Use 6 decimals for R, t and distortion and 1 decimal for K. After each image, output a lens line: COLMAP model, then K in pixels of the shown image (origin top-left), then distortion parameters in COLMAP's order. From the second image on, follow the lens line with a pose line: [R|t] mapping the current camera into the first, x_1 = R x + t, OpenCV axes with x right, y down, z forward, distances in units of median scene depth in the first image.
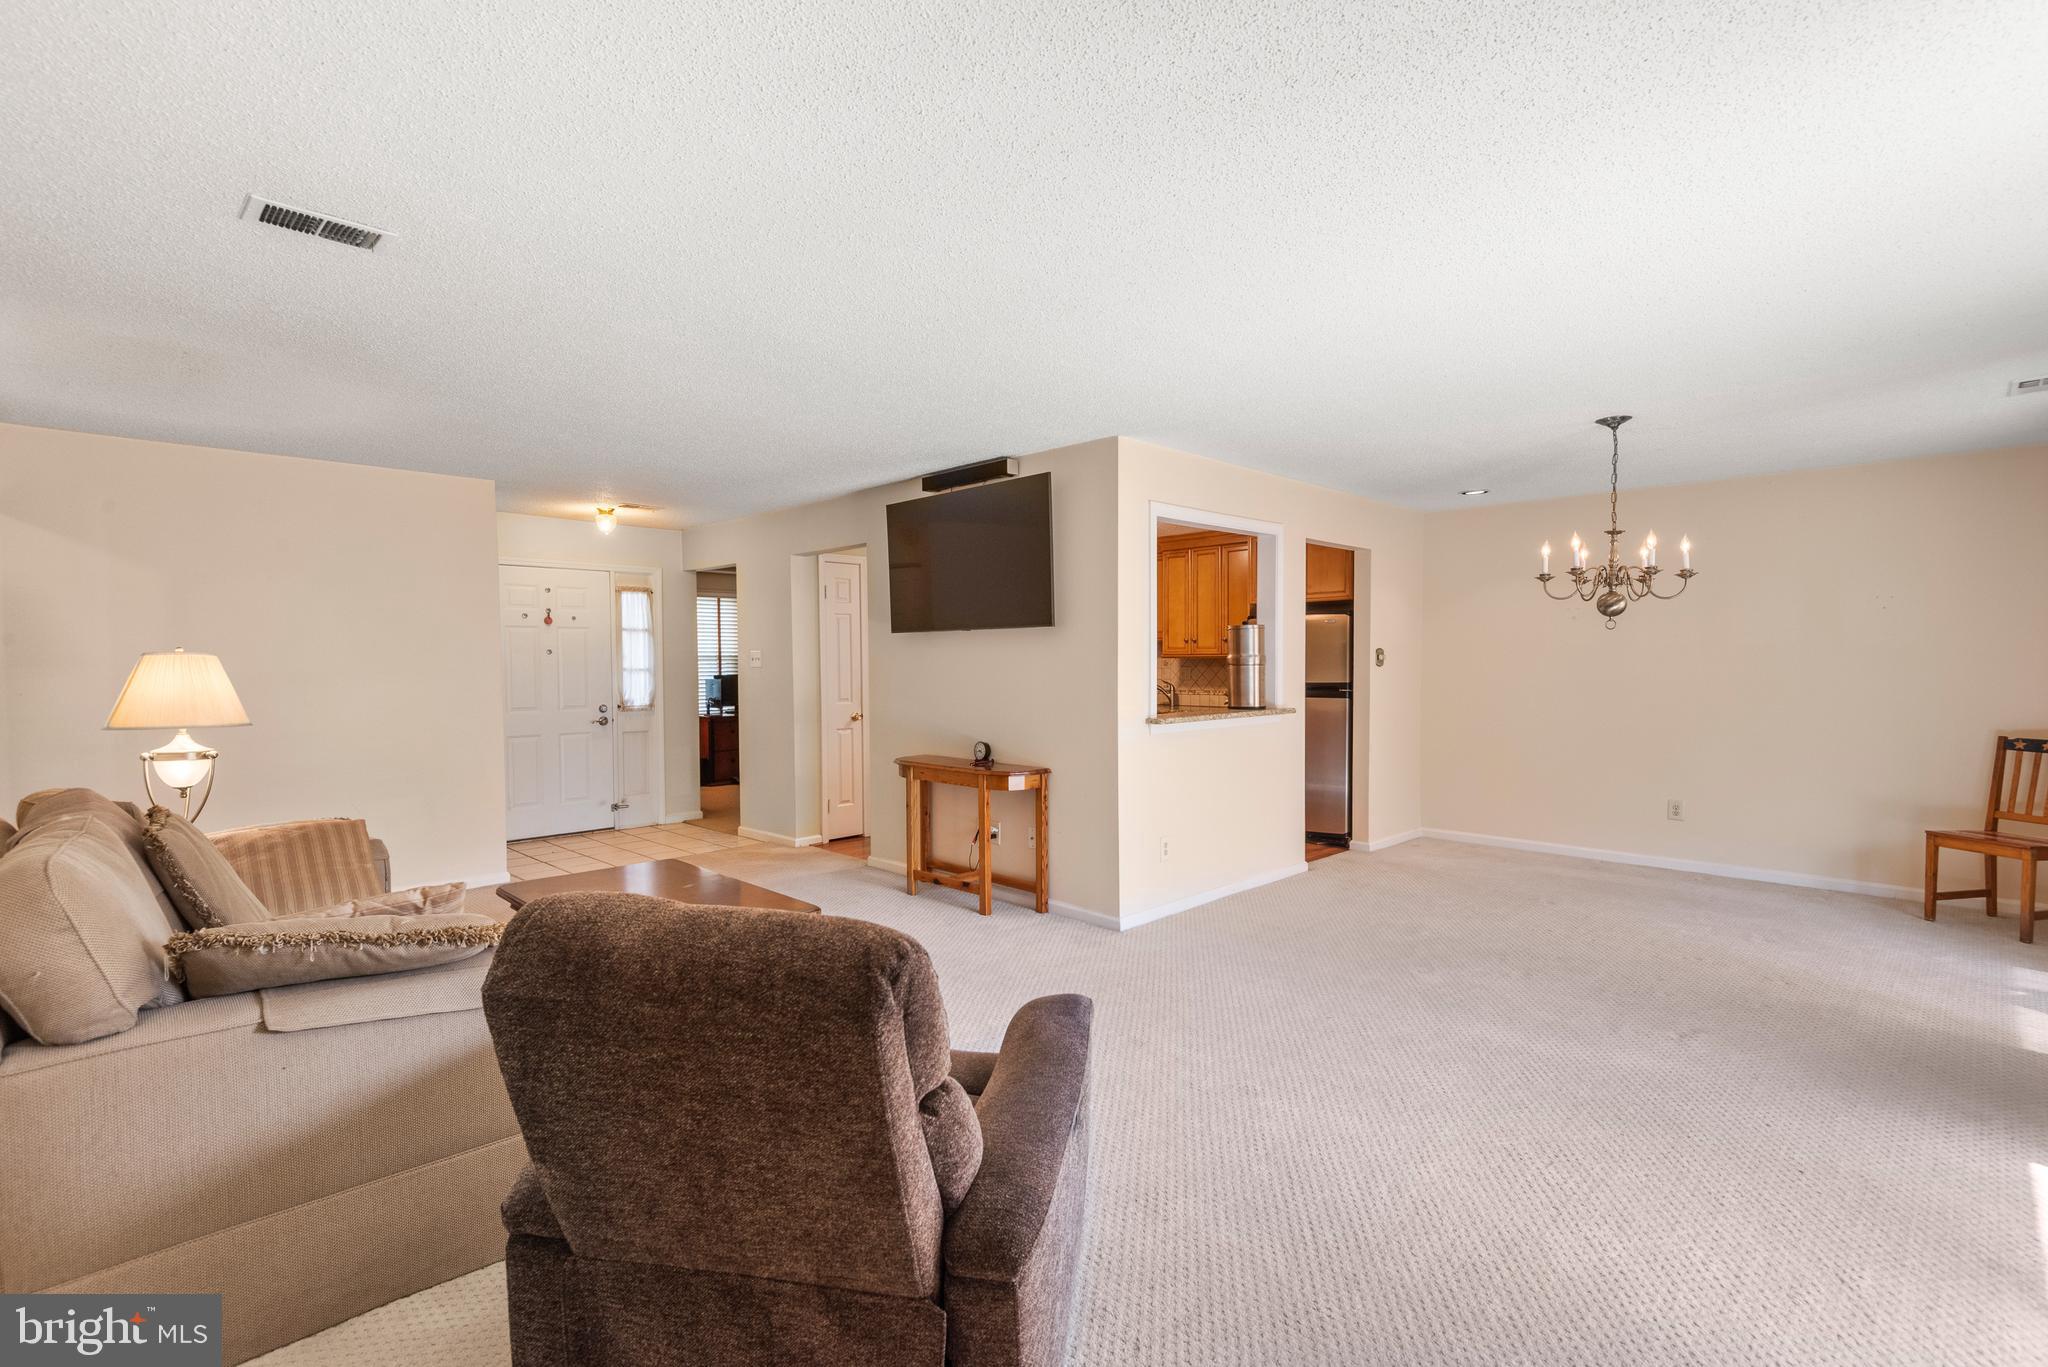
lens RADIAL K [[948.4, 0, 1014.5], [0, 948.4, 677.5], [0, 0, 1]] dist [0.030373, -0.017350]
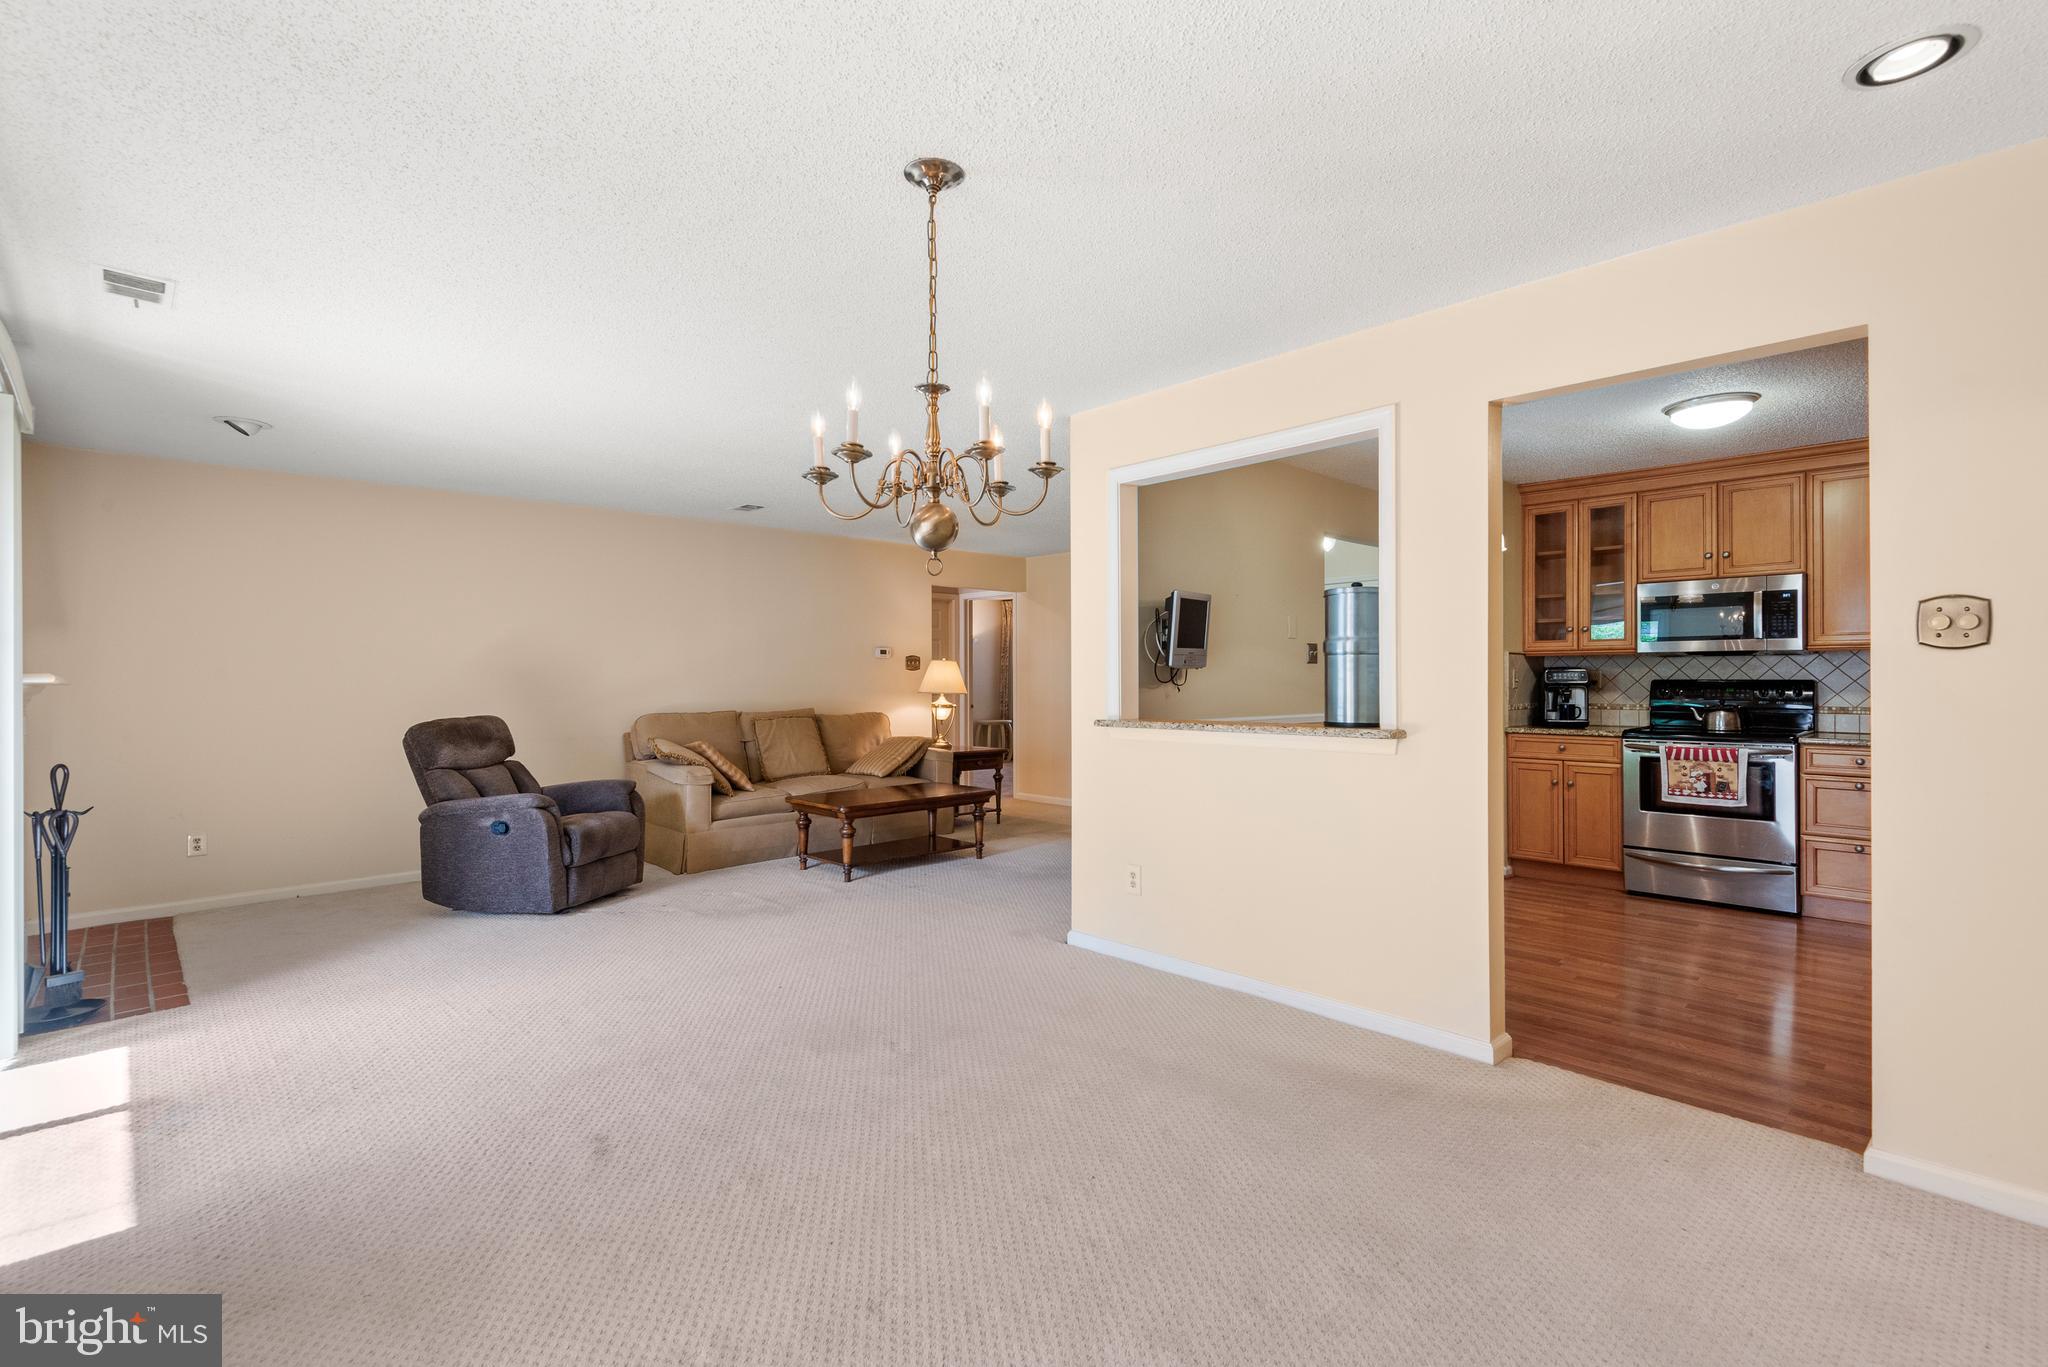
lens RADIAL K [[948.4, 0, 1031.0], [0, 948.4, 676.2], [0, 0, 1]] dist [0.030373, -0.017350]
pose [[-0.010212, 0.001979, -0.999946, 0.891788], [-0.015505, 0.999878, 0.002137, 0.002575], [0.999828, 0.015526, -0.010180, 0.829366]]
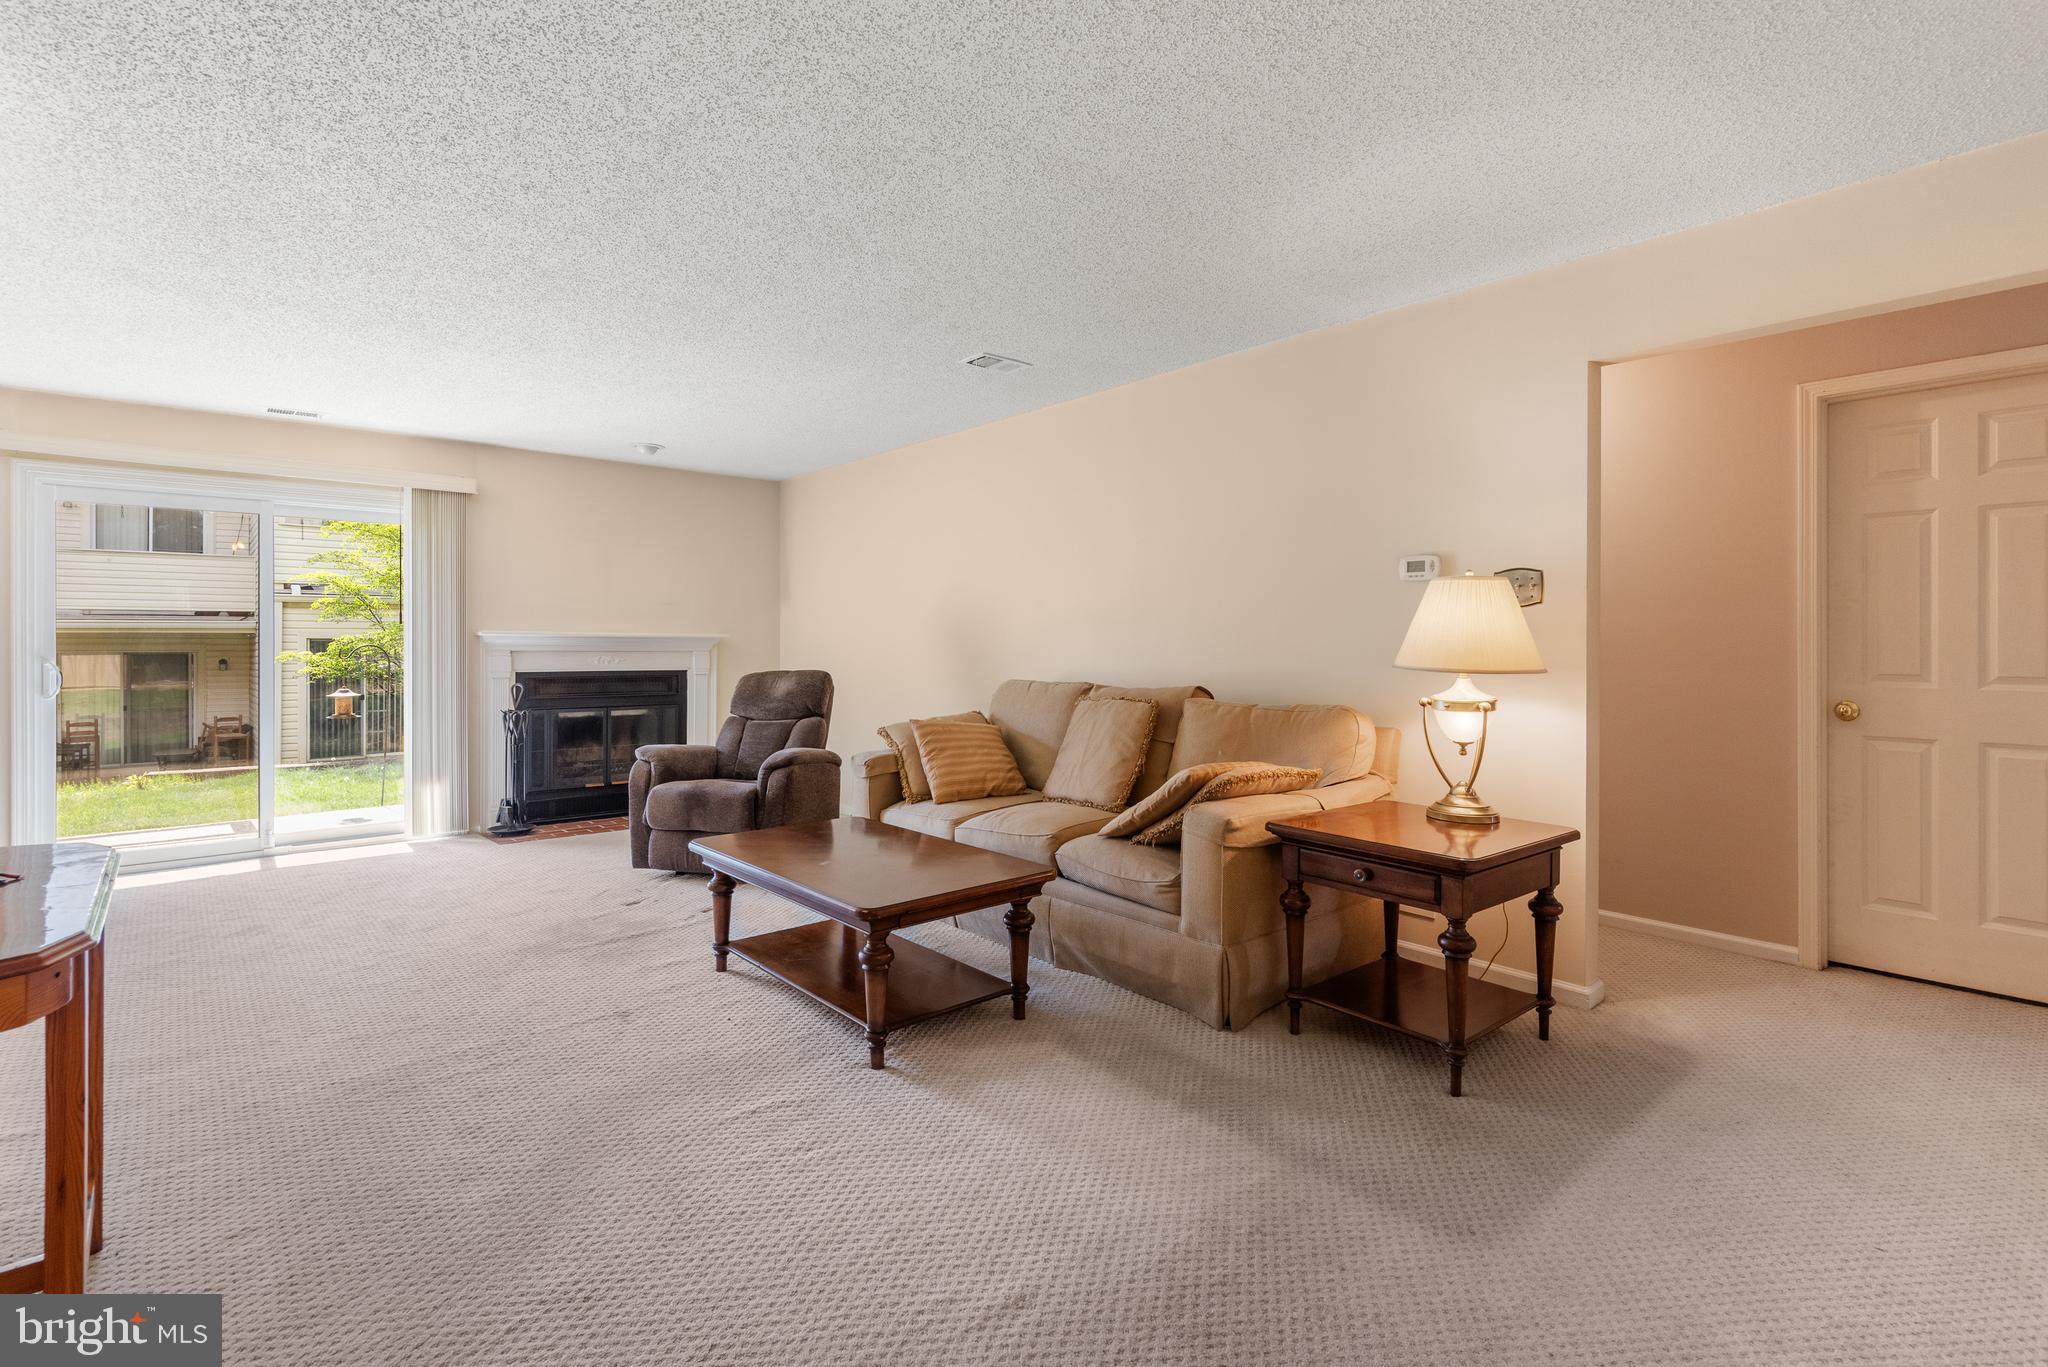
lens RADIAL K [[948.4, 0, 1031.1], [0, 948.4, 643.5], [0, 0, 1]] dist [0.030373, -0.017350]
pose [[-0.998642, 0.005260, 0.051826, -0.383570], [0.006453, 0.999717, 0.022884, 0.005626], [-0.051691, 0.023187, -0.998394, 1.230117]]
